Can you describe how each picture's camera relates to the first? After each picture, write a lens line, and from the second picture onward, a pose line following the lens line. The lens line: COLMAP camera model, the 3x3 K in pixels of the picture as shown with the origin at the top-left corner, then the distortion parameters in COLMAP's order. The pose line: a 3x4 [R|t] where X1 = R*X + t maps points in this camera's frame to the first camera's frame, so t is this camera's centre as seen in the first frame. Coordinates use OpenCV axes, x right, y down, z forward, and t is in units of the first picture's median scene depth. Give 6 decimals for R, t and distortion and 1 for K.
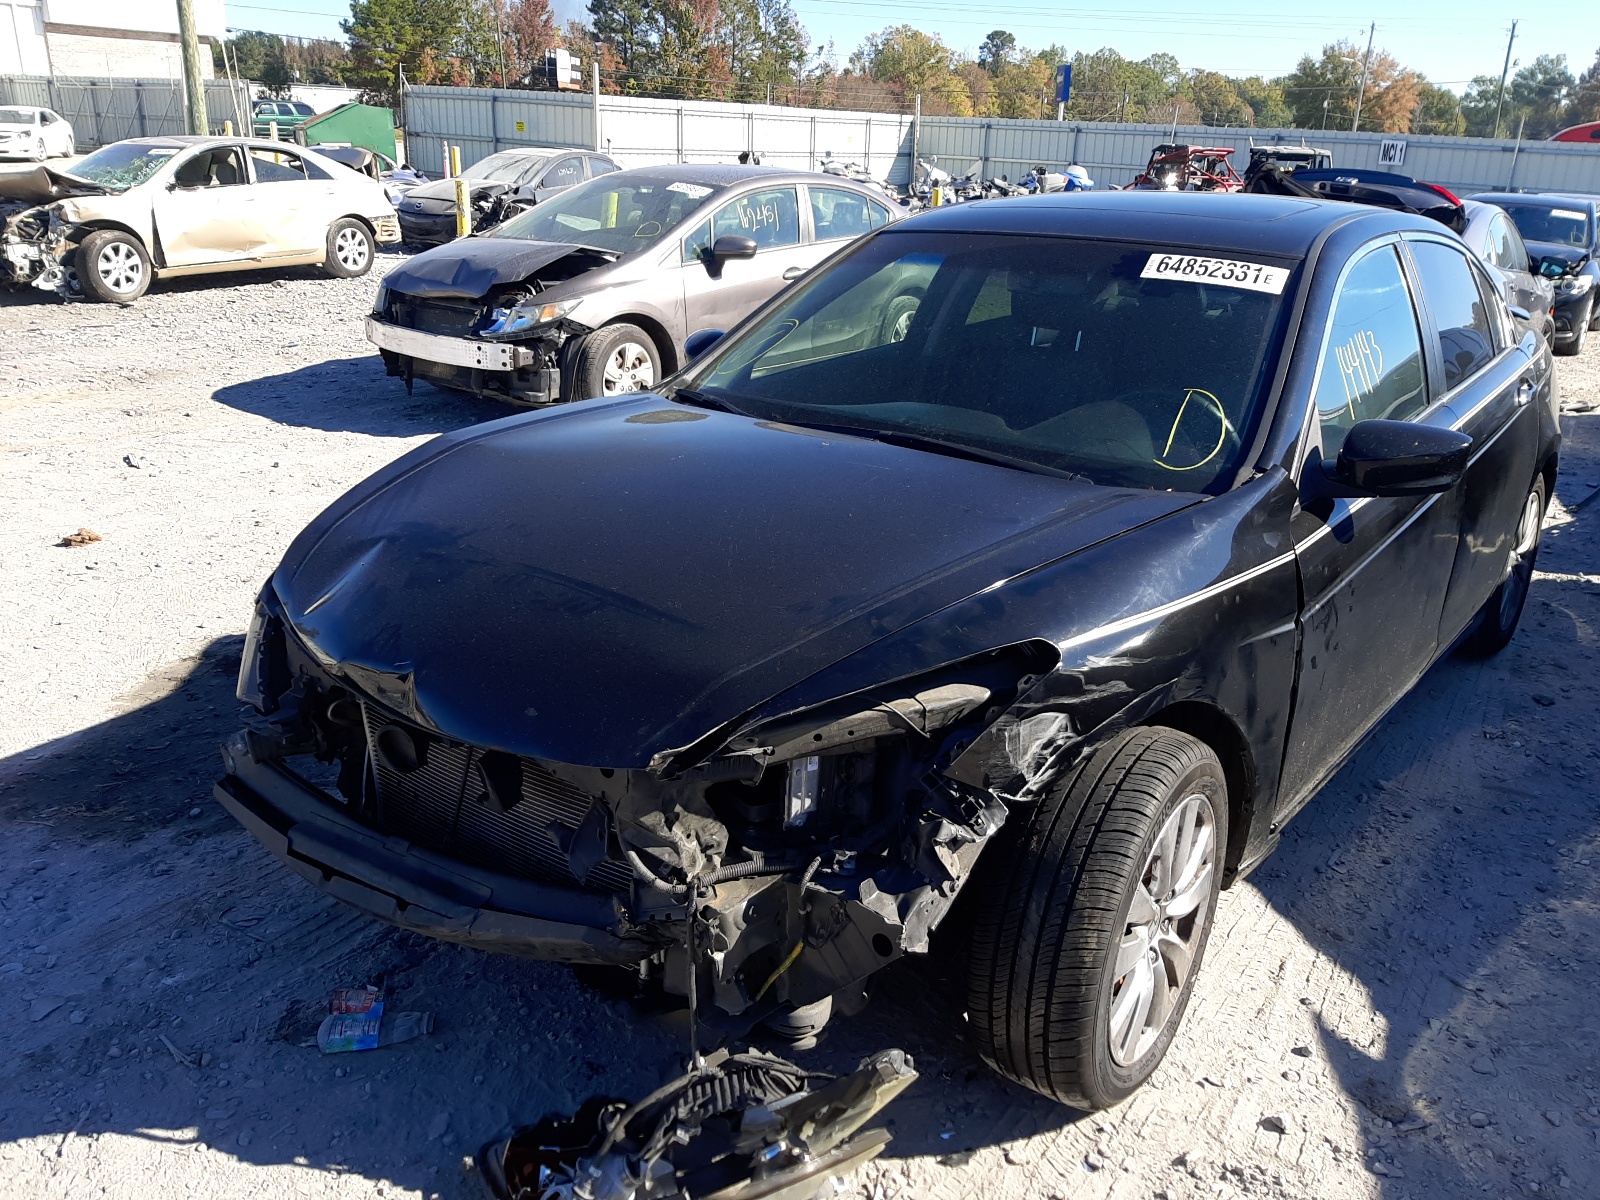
lens RADIAL K [[1209.2, 0, 798.2], [0, 1209.2, 595.9], [0, 0, 1]] dist [-0.008039, -0.014509]
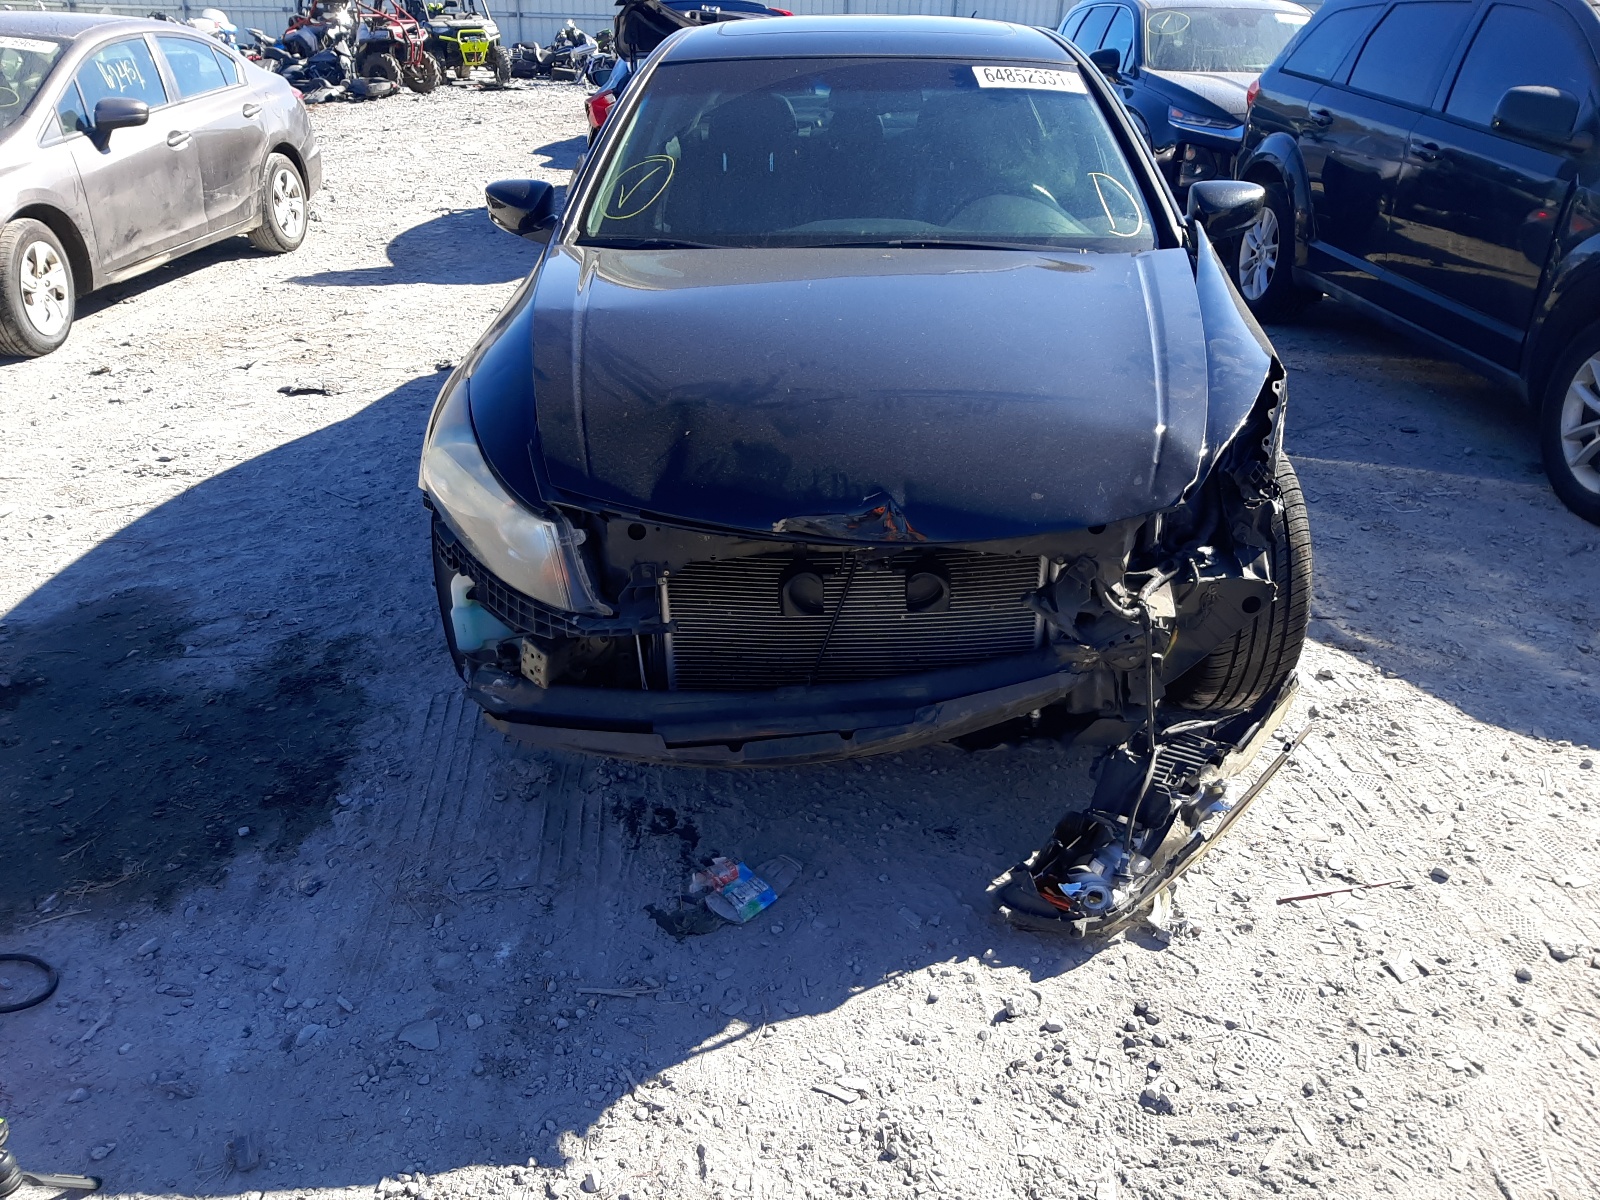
lens RADIAL K [[1209.2, 0, 794.5], [0, 1209.2, 601.5], [0, 0, 1]] dist [-0.008039, -0.014509]
pose [[0.792236, -0.286142, 0.538966, -0.343688], [0.220772, 0.957813, 0.183996, -0.021740], [-0.568877, -0.026780, 0.821986, 0.065488]]
